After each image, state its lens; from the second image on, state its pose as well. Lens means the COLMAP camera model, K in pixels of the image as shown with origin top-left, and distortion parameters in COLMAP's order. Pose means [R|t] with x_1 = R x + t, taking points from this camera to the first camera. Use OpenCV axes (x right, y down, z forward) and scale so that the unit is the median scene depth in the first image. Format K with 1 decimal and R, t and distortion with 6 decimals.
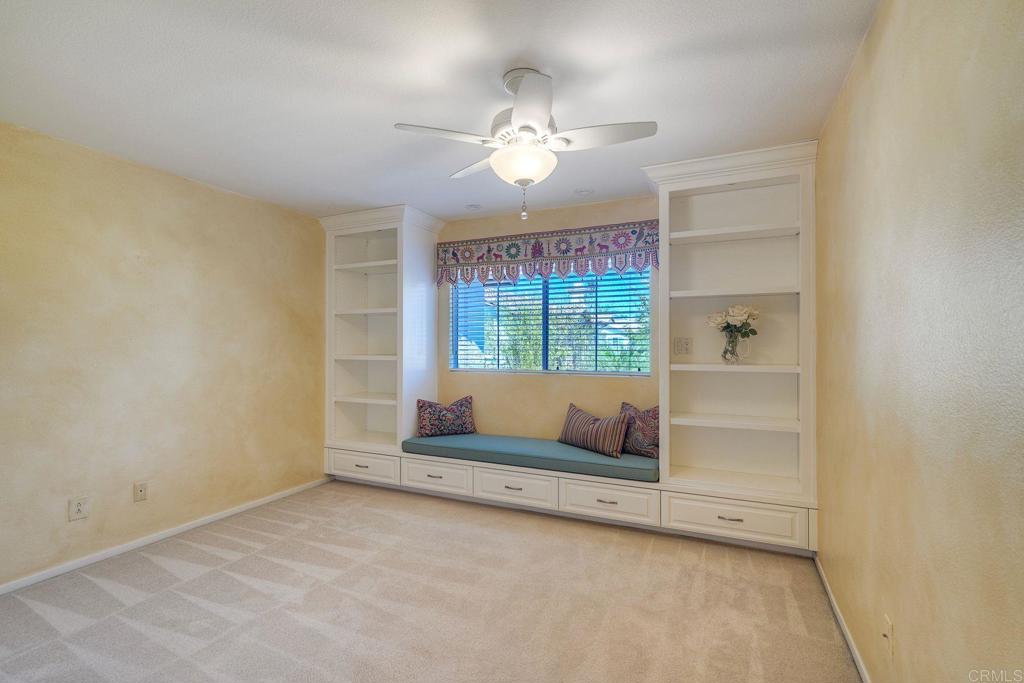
lens RADIAL K [[449.1, 0, 510.1], [0, 449.1, 344.4], [0, 0, 1]] dist [0.002821, 0.000268]
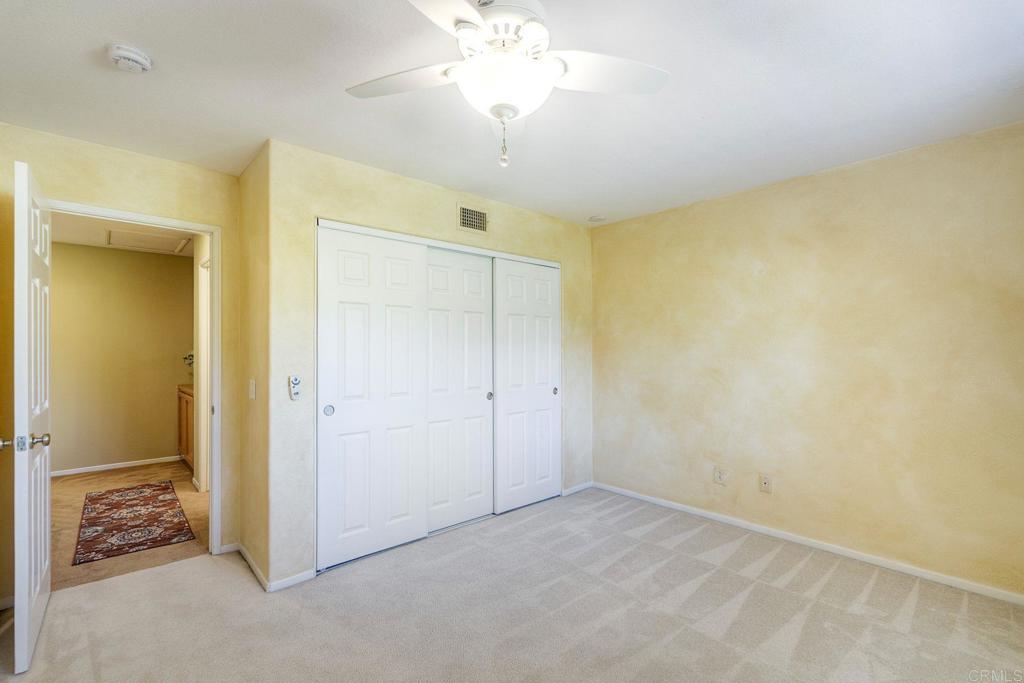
lens RADIAL K [[449.1, 0, 507.7], [0, 449.1, 345.4], [0, 0, 1]] dist [0.002821, 0.000268]
pose [[-0.385295, -0.016276, -0.922650, 0.446713], [-0.002011, 0.999857, -0.016798, 0.009800], [0.922791, -0.004617, -0.385273, 0.866883]]
